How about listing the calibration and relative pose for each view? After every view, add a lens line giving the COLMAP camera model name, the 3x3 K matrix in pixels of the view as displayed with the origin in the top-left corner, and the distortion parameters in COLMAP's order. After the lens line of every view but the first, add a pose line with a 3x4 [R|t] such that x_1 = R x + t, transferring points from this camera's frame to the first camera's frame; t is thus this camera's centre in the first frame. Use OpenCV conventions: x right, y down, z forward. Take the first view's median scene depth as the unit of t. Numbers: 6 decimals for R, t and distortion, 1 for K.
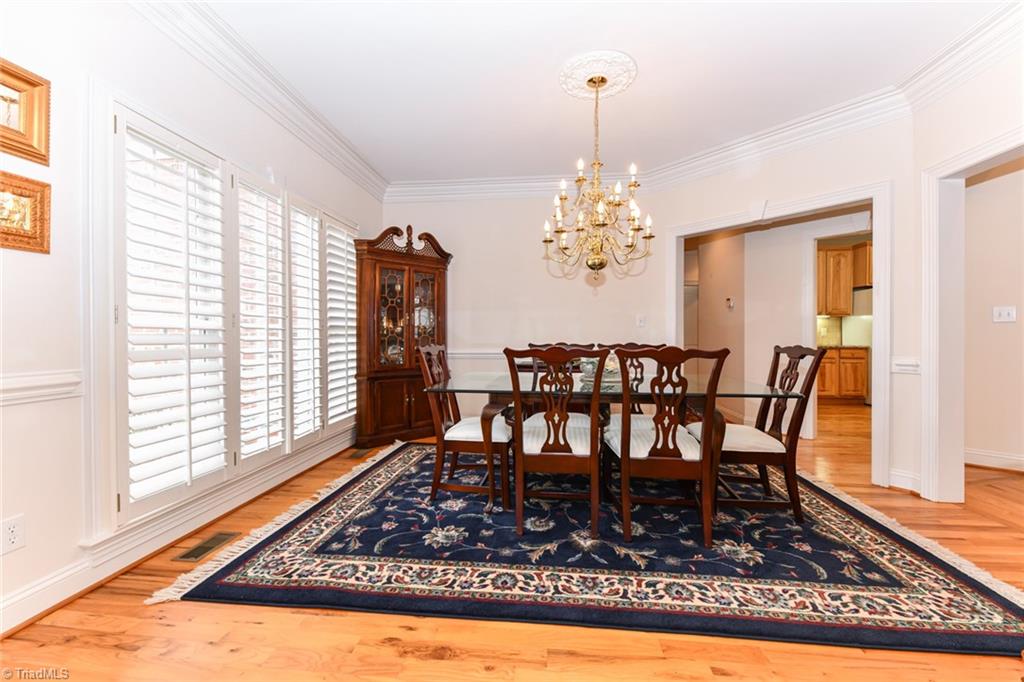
lens RADIAL K [[413.5, 0, 509.8], [0, 413.5, 340.5], [0, 0, 1]] dist [0.007313, -0.000065]
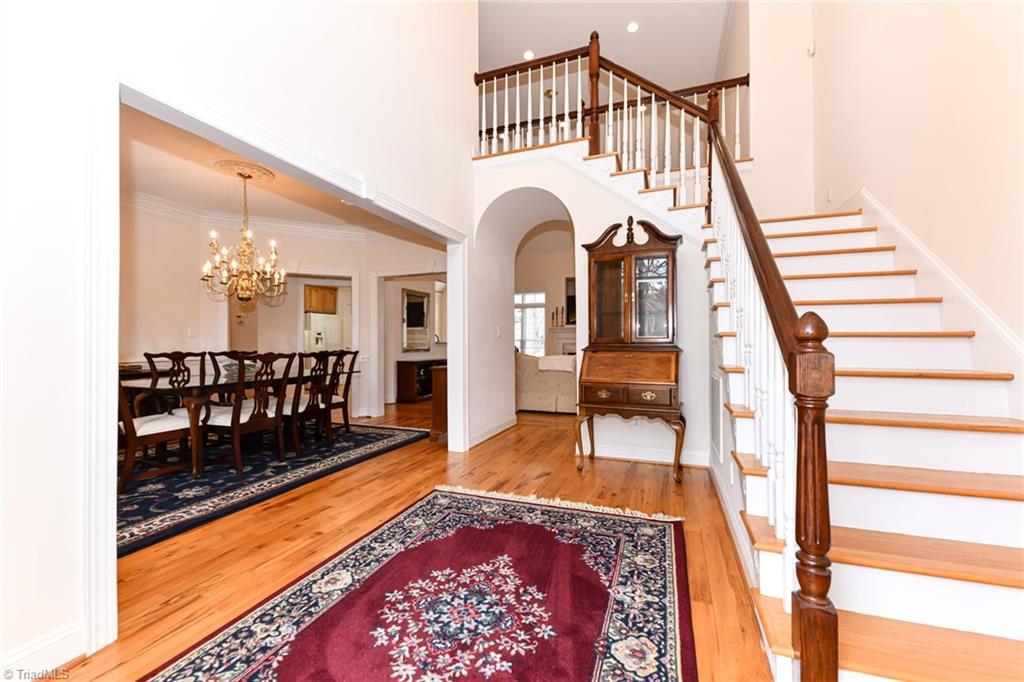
lens RADIAL K [[413.5, 0, 509.8], [0, 413.5, 340.5], [0, 0, 1]] dist [0.007313, -0.000065]
pose [[0.272222, 0.000652, 0.962234, -1.282146], [0.007474, 0.999968, -0.002792, -0.024228], [-0.962205, 0.007952, 0.272209, -0.423276]]
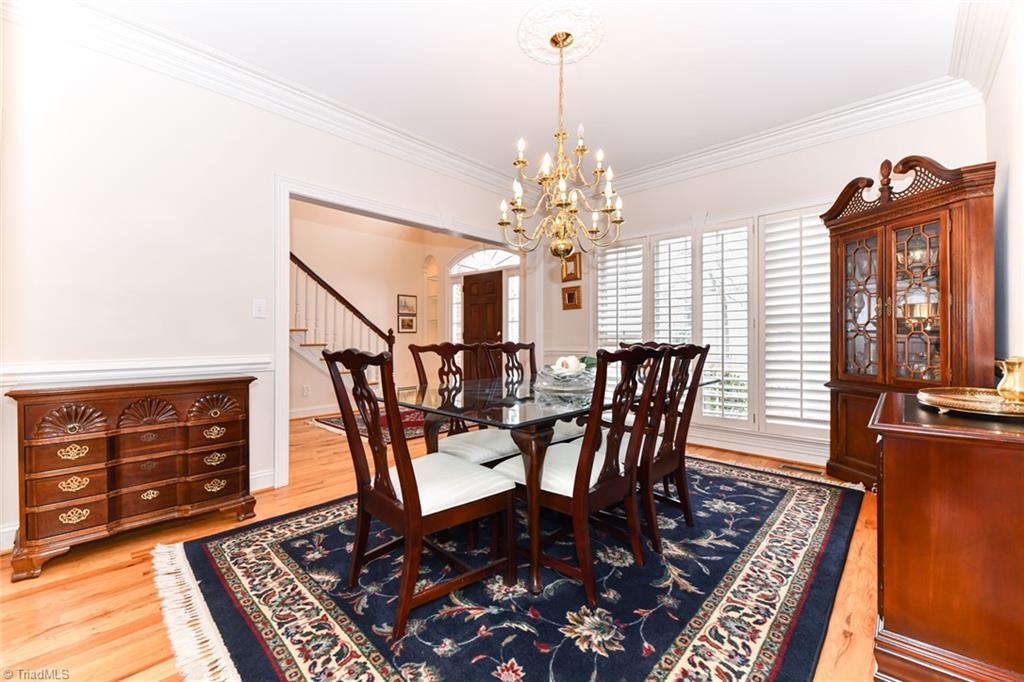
lens RADIAL K [[413.5, 0, 509.8], [0, 413.5, 340.5], [0, 0, 1]] dist [0.007313, -0.000065]
pose [[0.613167, -0.009988, 0.789890, -0.820358], [0.010302, 0.999936, 0.004646, -0.005004], [-0.789886, 0.005288, 0.613231, 0.731687]]
